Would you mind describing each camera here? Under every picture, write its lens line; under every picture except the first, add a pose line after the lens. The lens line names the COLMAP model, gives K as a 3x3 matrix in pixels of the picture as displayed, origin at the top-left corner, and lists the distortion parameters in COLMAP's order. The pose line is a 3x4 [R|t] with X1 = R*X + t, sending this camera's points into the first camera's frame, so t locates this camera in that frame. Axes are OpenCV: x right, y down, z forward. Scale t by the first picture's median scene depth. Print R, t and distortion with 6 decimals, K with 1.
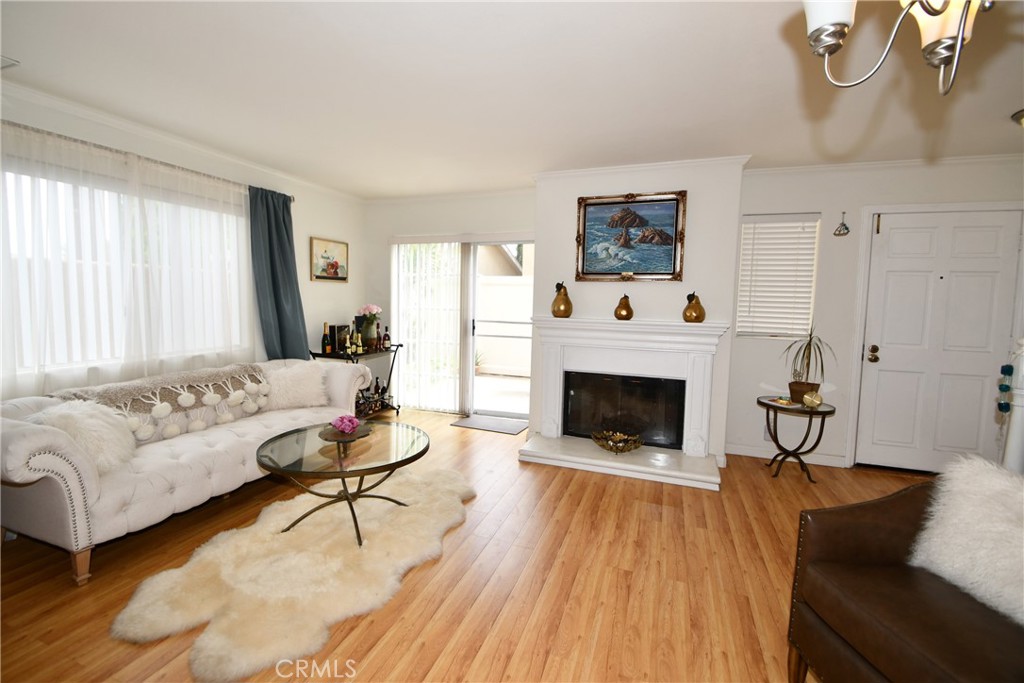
lens RADIAL K [[450.6, 0, 505.2], [0, 450.6, 334.0], [0, 0, 1]] dist [0.002034, -0.006930]
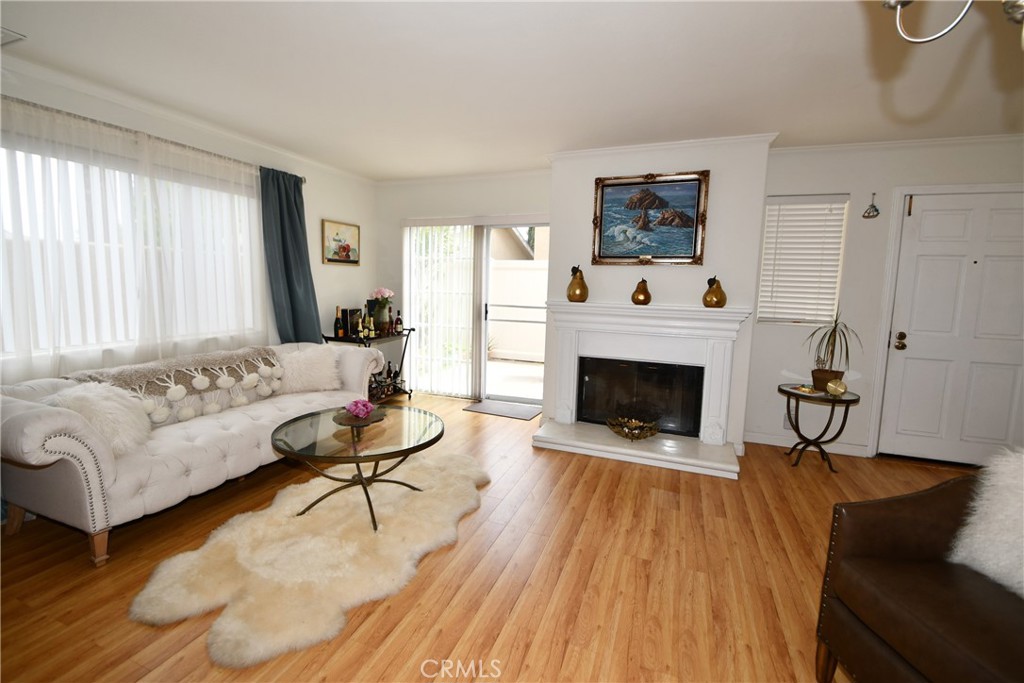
lens RADIAL K [[450.6, 0, 505.2], [0, 450.6, 334.0], [0, 0, 1]] dist [0.002034, -0.006930]
pose [[0.999762, 0.006158, -0.020953, -0.013979], [-0.005466, 0.999443, 0.032912, 0.002092], [0.021144, -0.032789, 0.999239, 0.021762]]
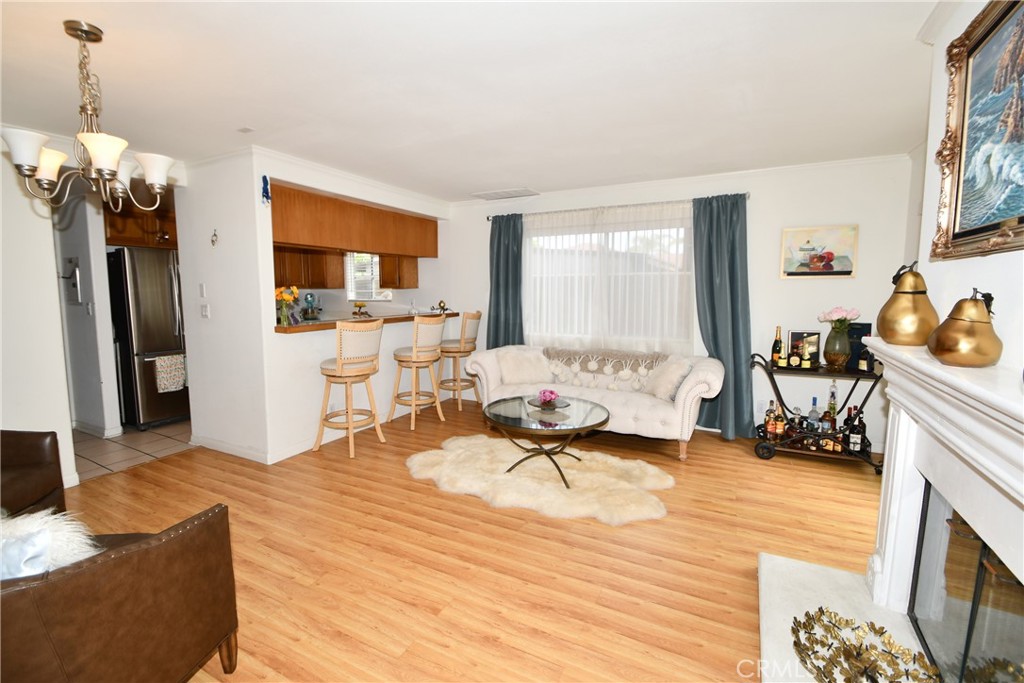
lens RADIAL K [[450.6, 0, 505.2], [0, 450.6, 334.0], [0, 0, 1]] dist [0.002034, -0.006930]
pose [[-0.136880, 0.081303, -0.987246, 0.834713], [-0.075648, 0.992858, 0.092254, -0.079586], [0.987695, 0.087311, -0.129752, 0.925650]]
